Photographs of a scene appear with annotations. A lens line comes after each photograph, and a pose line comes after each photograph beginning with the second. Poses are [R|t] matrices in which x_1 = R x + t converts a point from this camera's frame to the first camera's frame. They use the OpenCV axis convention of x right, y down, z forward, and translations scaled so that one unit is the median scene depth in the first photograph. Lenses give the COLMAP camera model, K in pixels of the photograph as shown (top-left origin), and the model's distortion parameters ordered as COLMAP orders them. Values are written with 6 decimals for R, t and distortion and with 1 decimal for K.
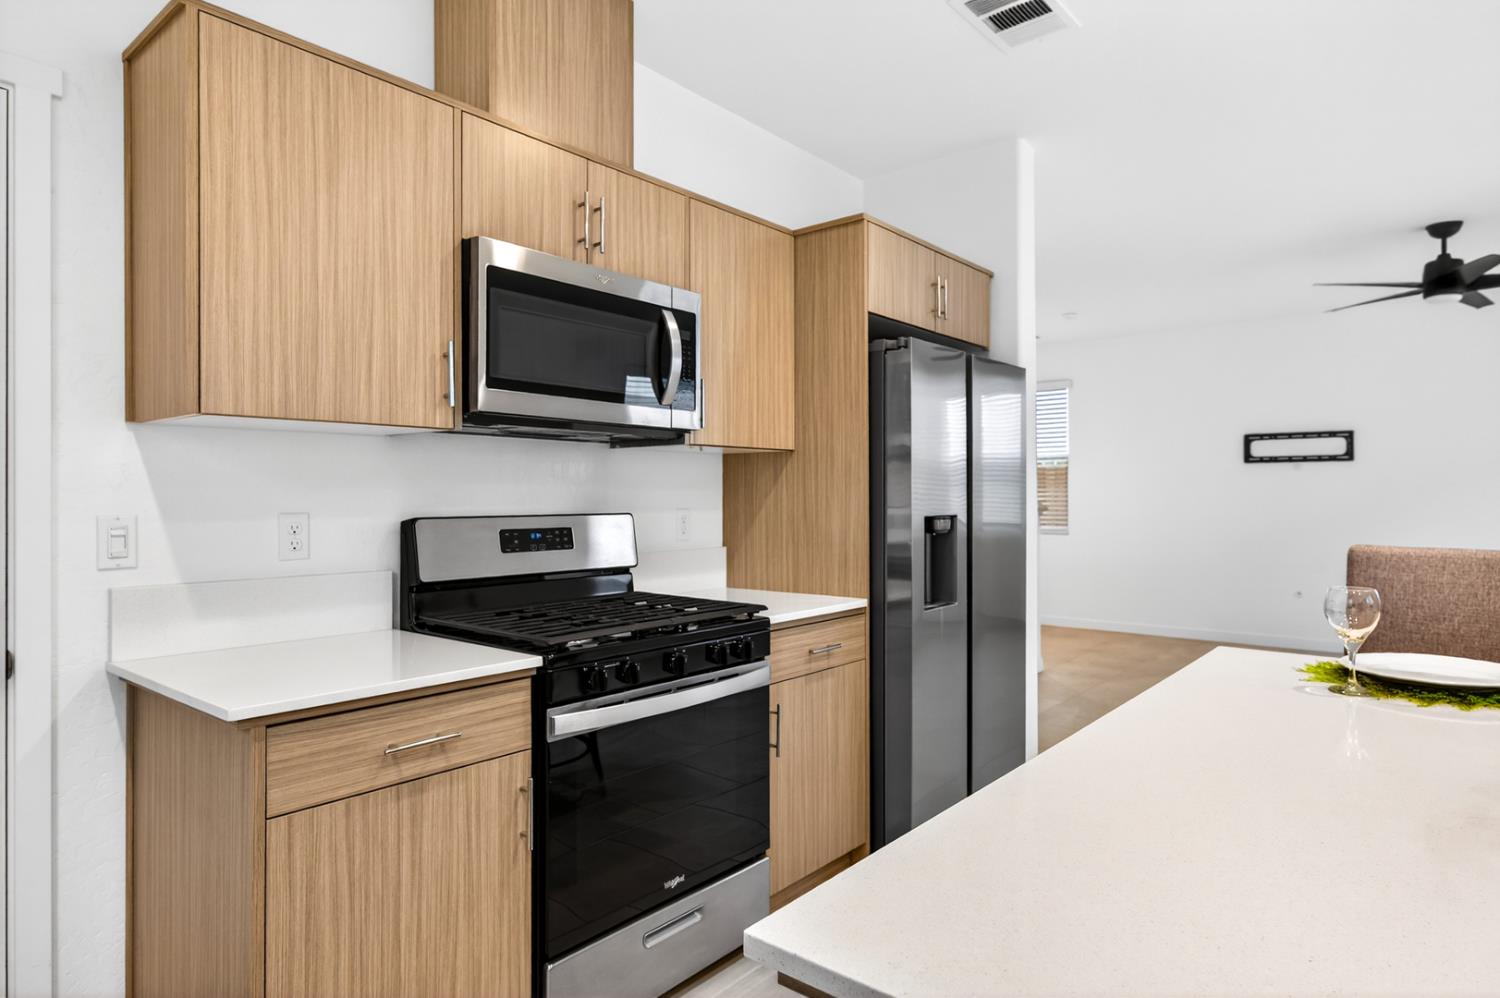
lens RADIAL K [[866.7, 0, 752.0], [0, 866.7, 494.4], [0, 0, 1]] dist [-0.012935, 0.008083]
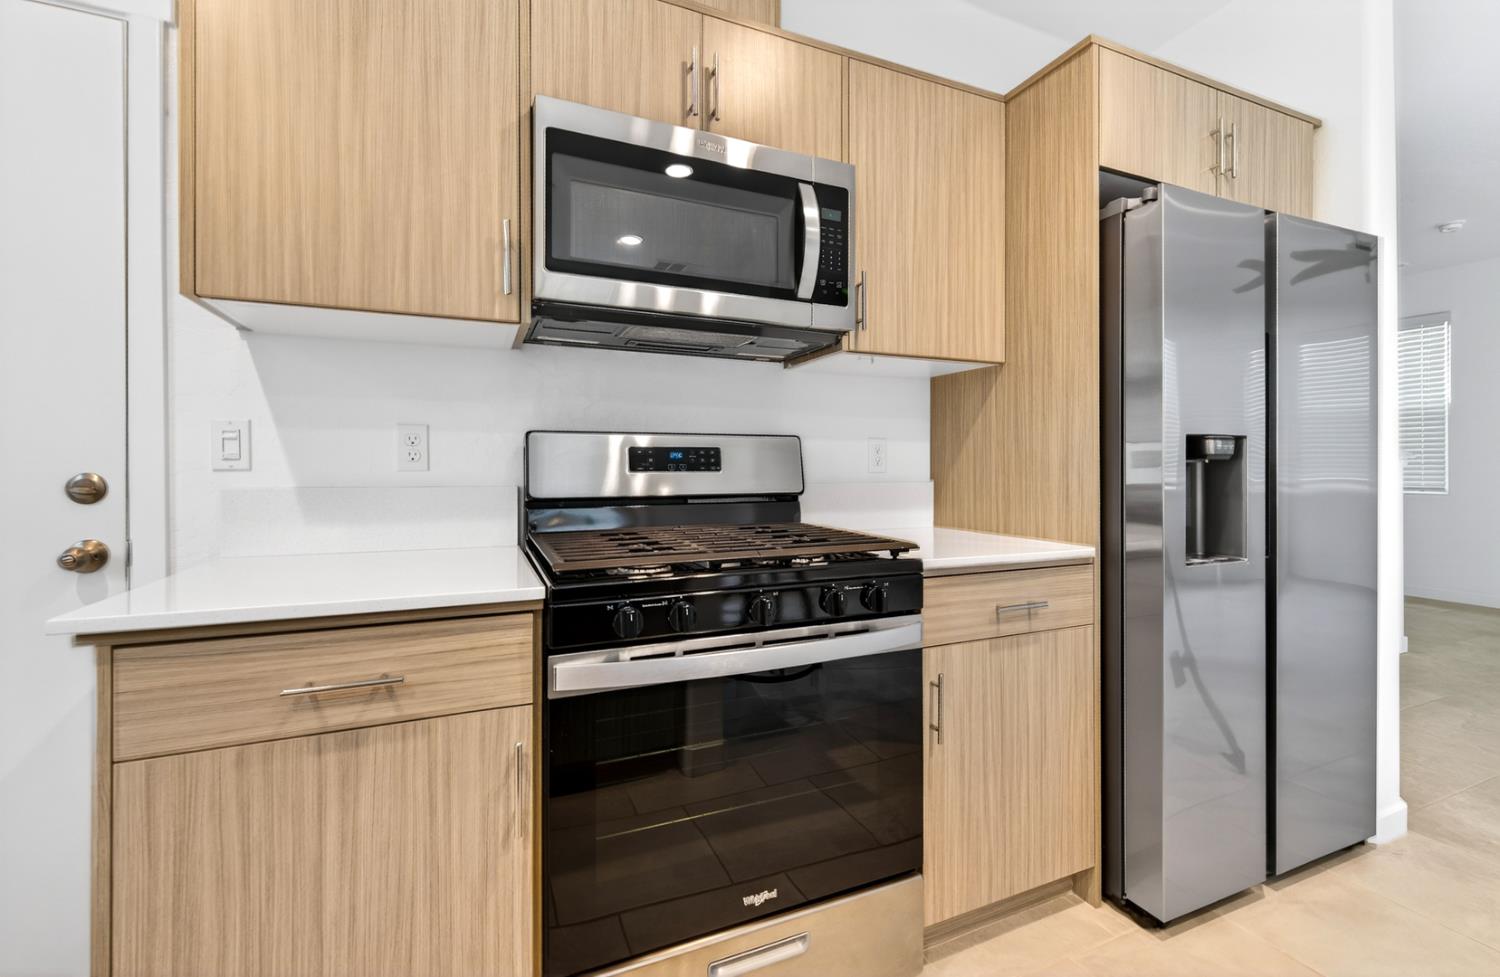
lens RADIAL K [[642.0, 0, 759.8], [0, 642.0, 466.1], [0, 0, 1]] dist [0.004884, -0.001730]
pose [[0.894789, 0.001414, -0.446486, 0.139223], [-0.000206, 0.999996, 0.002752, 0.057254], [0.446488, -0.002371, 0.894786, 0.422817]]
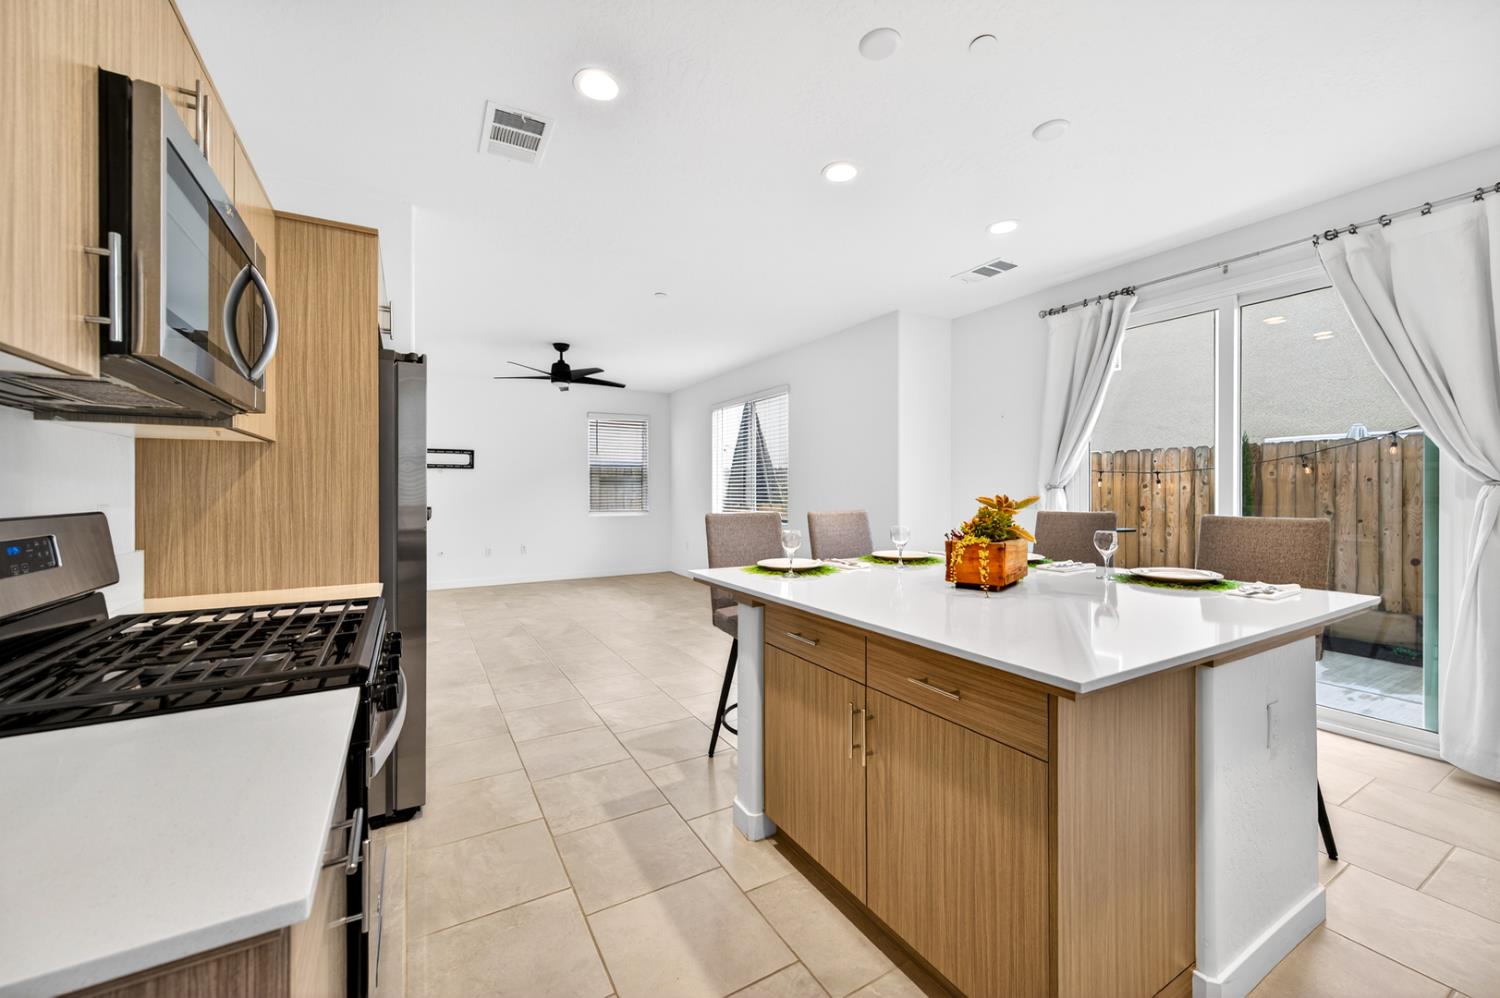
lens RADIAL K [[587.0, 0, 751.9], [0, 587.0, 488.4], [0, 0, 1]] dist [-0.002023, -0.000019]
pose [[0.336386, 0.003619, 0.941717, -0.469144], [-0.001519, 0.999993, -0.003301, 0.003044], [-0.941723, -0.000320, 0.336389, 0.352140]]
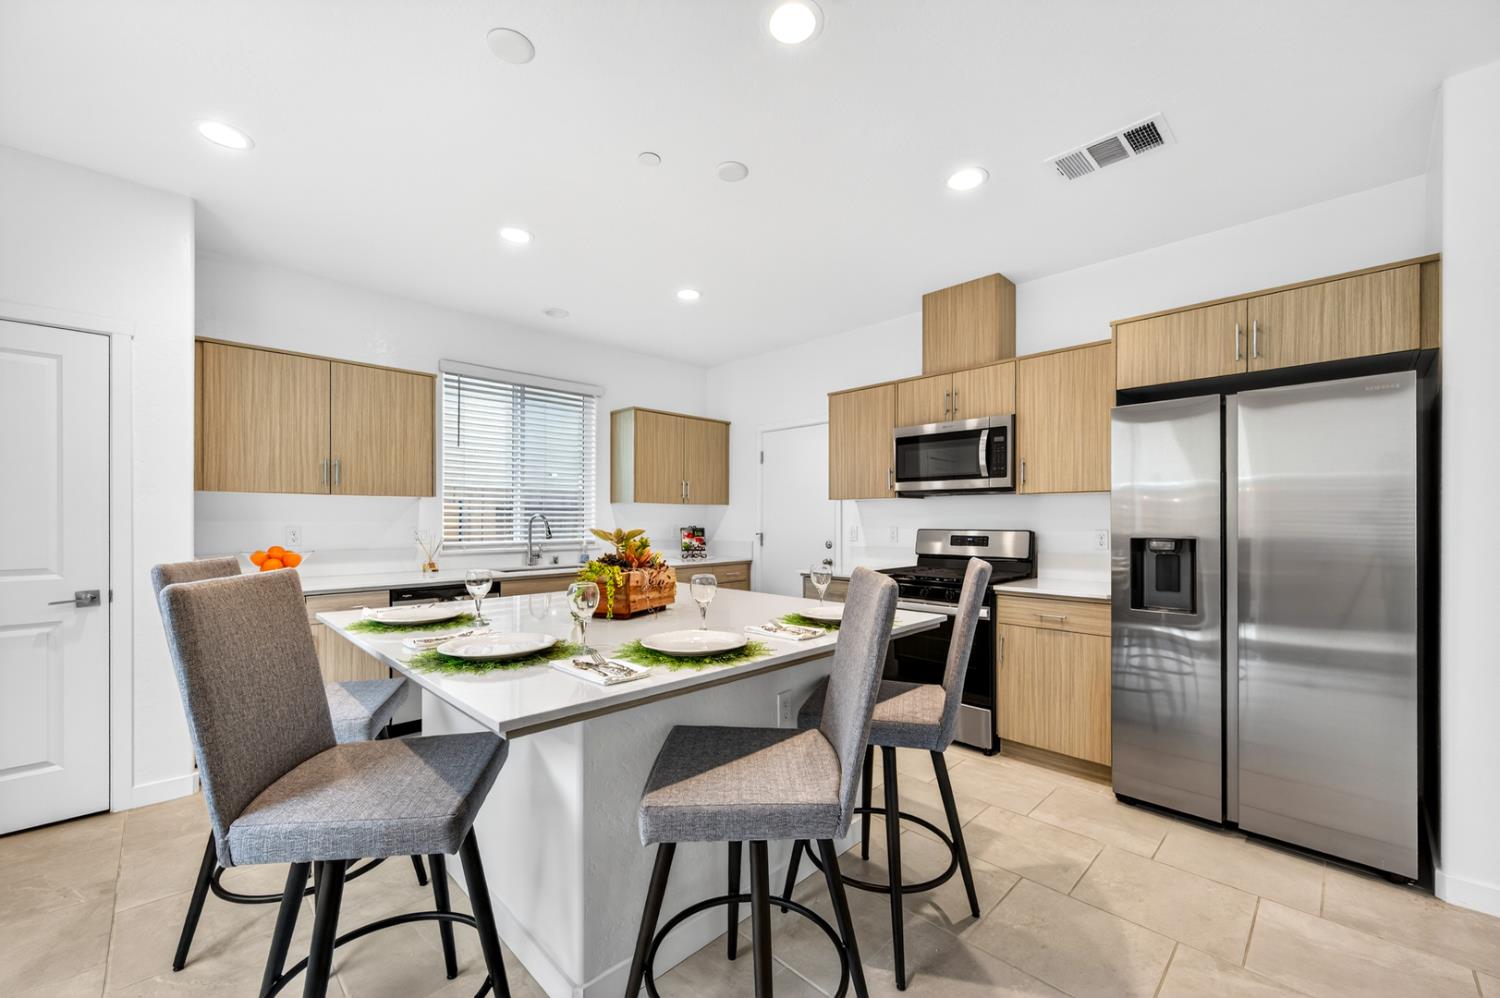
lens RADIAL K [[587.0, 0, 743.5], [0, 587.0, 521.6], [0, 0, 1]] dist [-0.002023, -0.000019]
pose [[-0.110635, 0.003781, -0.993854, 1.320790], [0.002569, 0.999991, 0.003518, -0.004275], [0.993858, -0.002164, -0.110643, 0.585926]]
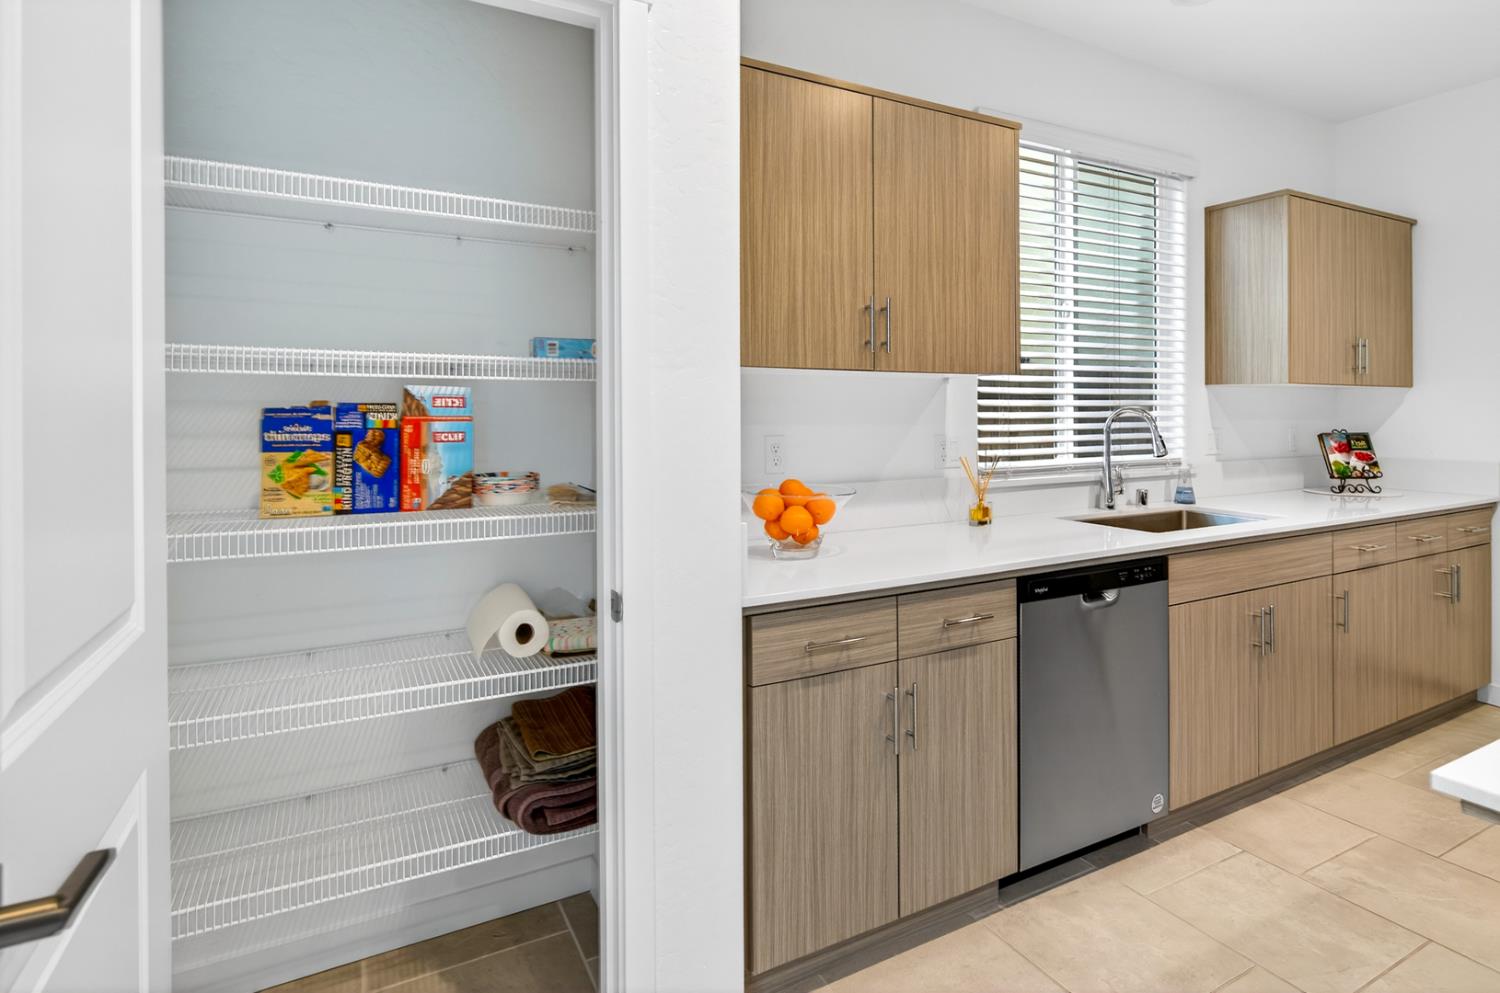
lens RADIAL K [[766.6, 0, 763.4], [0, 766.6, 412.7], [0, 0, 1]] dist [-0.015617, 0.002903]
pose [[-0.380134, 0.007287, -0.924903, 0.903539], [0.002813, 0.999973, 0.006722, -0.024178], [0.924927, -0.000046, -0.380144, -0.313066]]
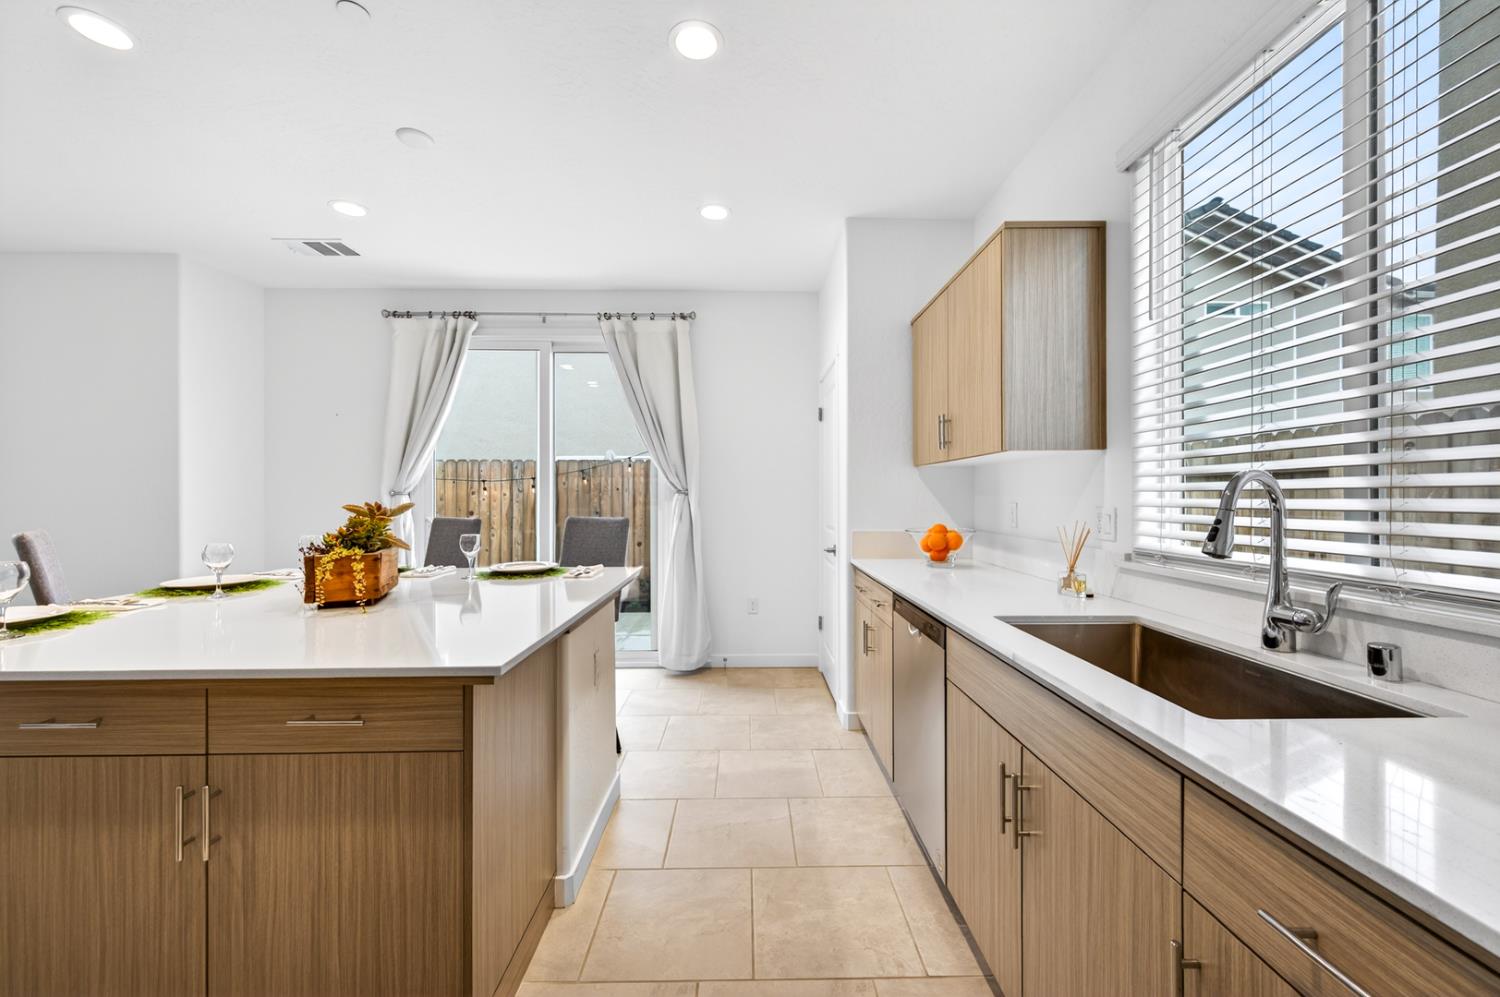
lens RADIAL K [[574.8, 0, 768.4], [0, 574.8, 490.3], [0, 0, 1]] dist [0.002600, 0.000127]
pose [[-0.669634, 0.008748, 0.742640, -0.488461], [-0.000246, 0.999928, -0.012000, 0.002214], [-0.742691, -0.008219, -0.669584, 0.410529]]
